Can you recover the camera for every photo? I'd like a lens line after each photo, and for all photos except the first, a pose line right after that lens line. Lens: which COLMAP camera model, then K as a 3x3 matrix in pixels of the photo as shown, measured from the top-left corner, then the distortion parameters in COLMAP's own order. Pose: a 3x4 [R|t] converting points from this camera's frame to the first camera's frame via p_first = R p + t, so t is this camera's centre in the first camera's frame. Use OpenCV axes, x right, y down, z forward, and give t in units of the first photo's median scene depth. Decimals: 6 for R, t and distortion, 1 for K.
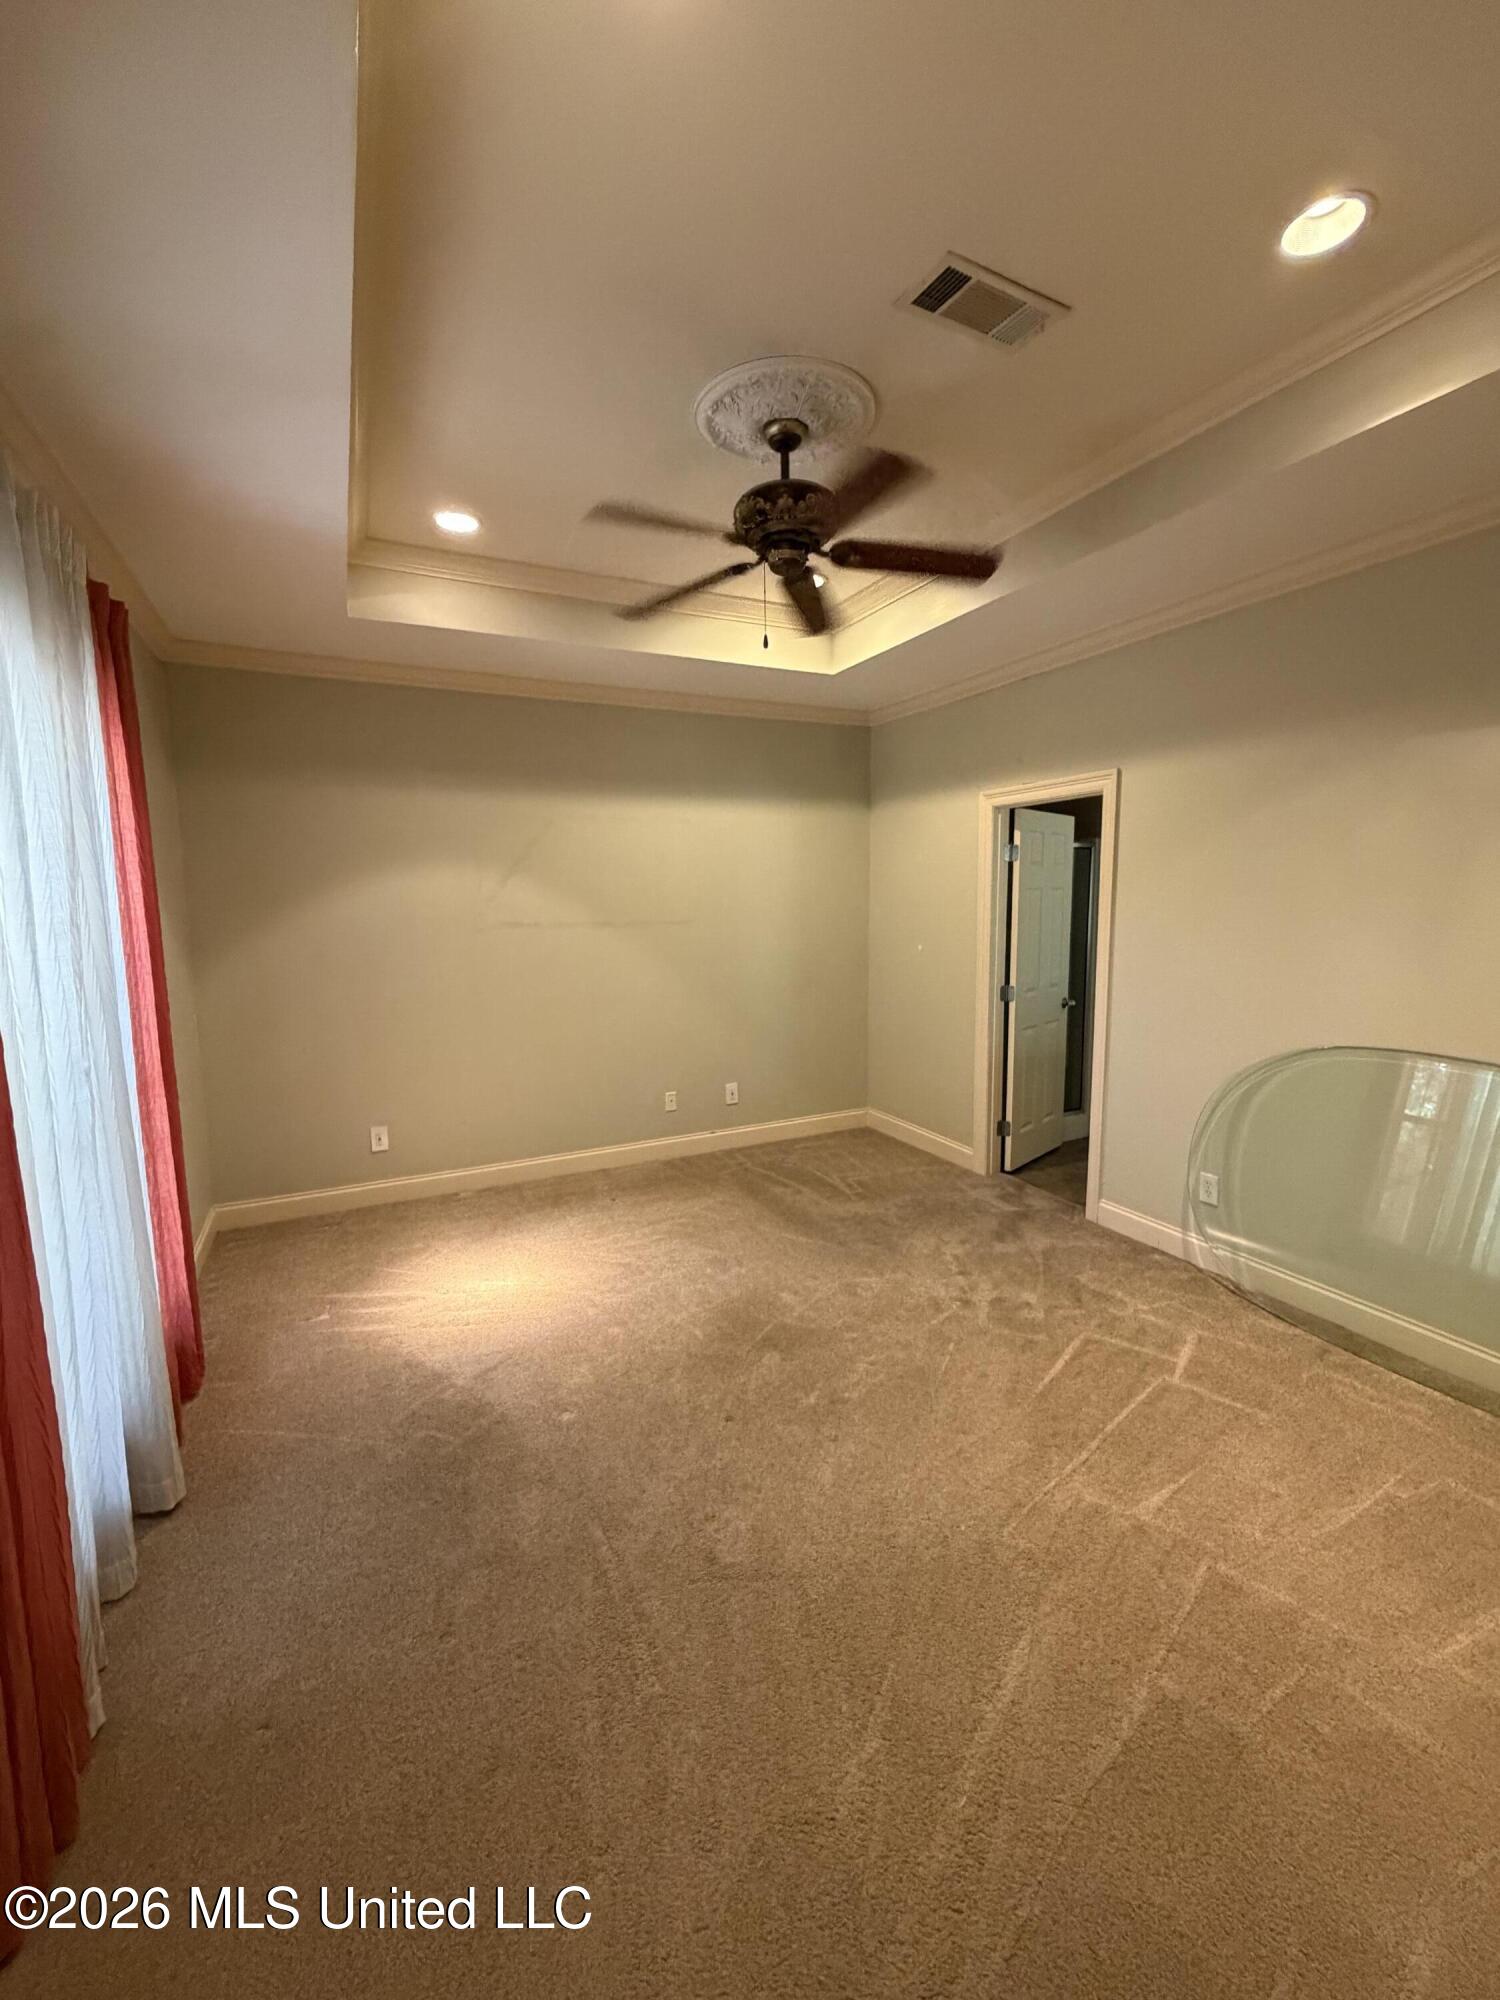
lens RADIAL K [[822.9, 0, 748.1], [0, 822.9, 1001.0], [0, 0, 1]] dist [-0.001370, 0.000944]
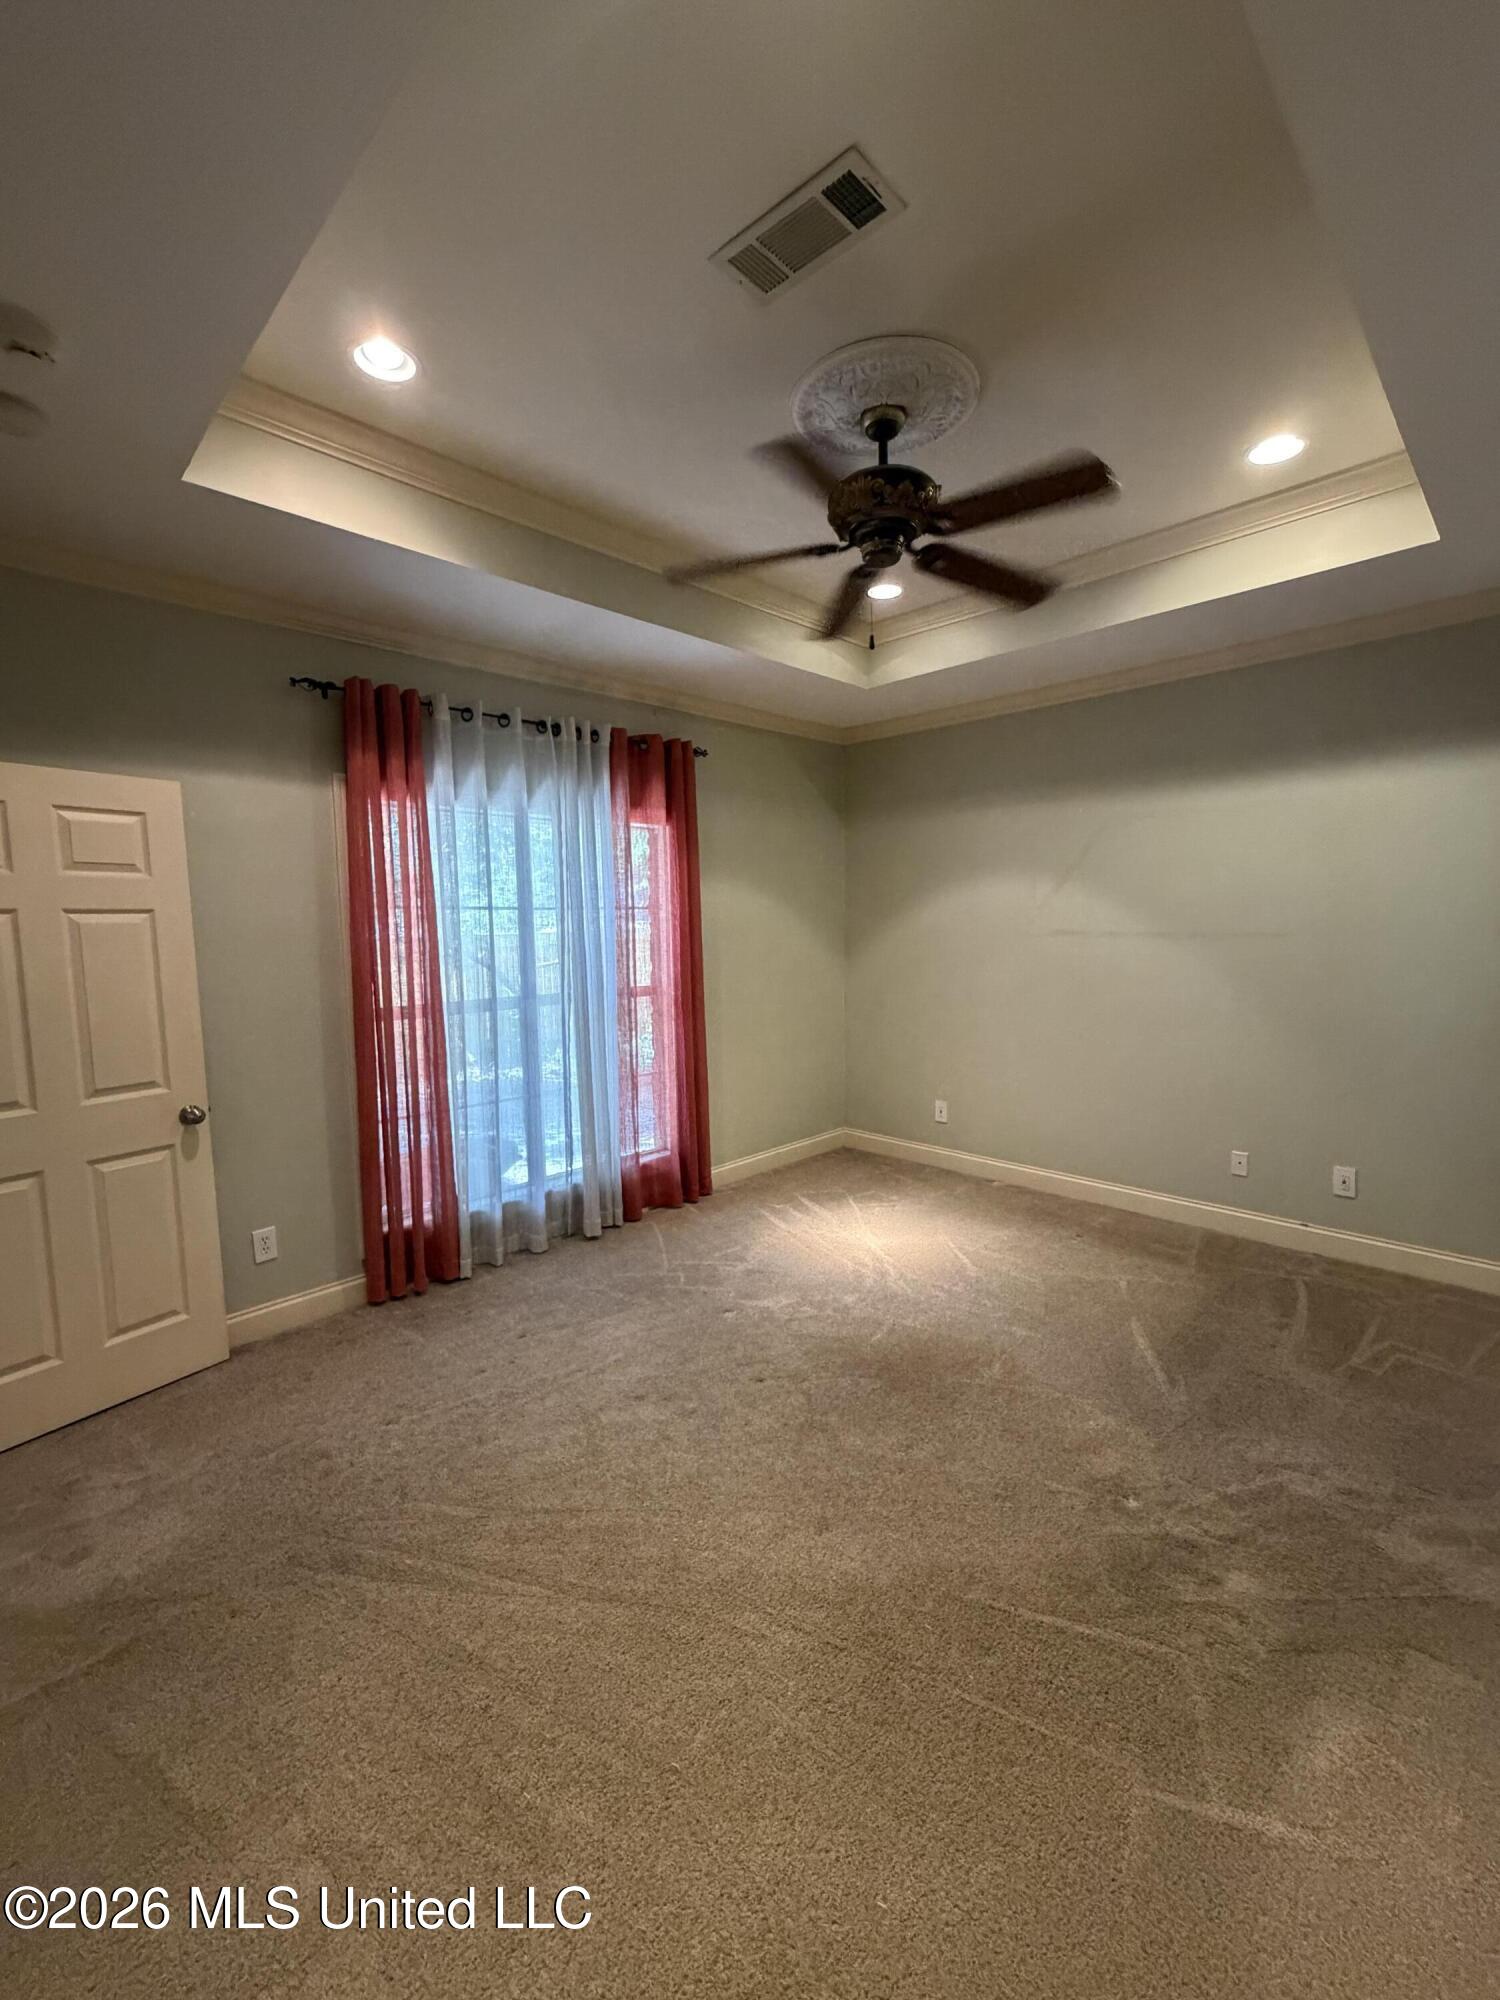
lens RADIAL K [[822.9, 0, 746.7], [0, 822.9, 998.1], [0, 0, 1]] dist [-0.001370, 0.000944]
pose [[0.330661, 0.096211, -0.938833, 0.548947], [-0.112219, 0.991741, 0.062109, -0.034613], [0.937054, 0.084818, 0.338727, 0.330605]]
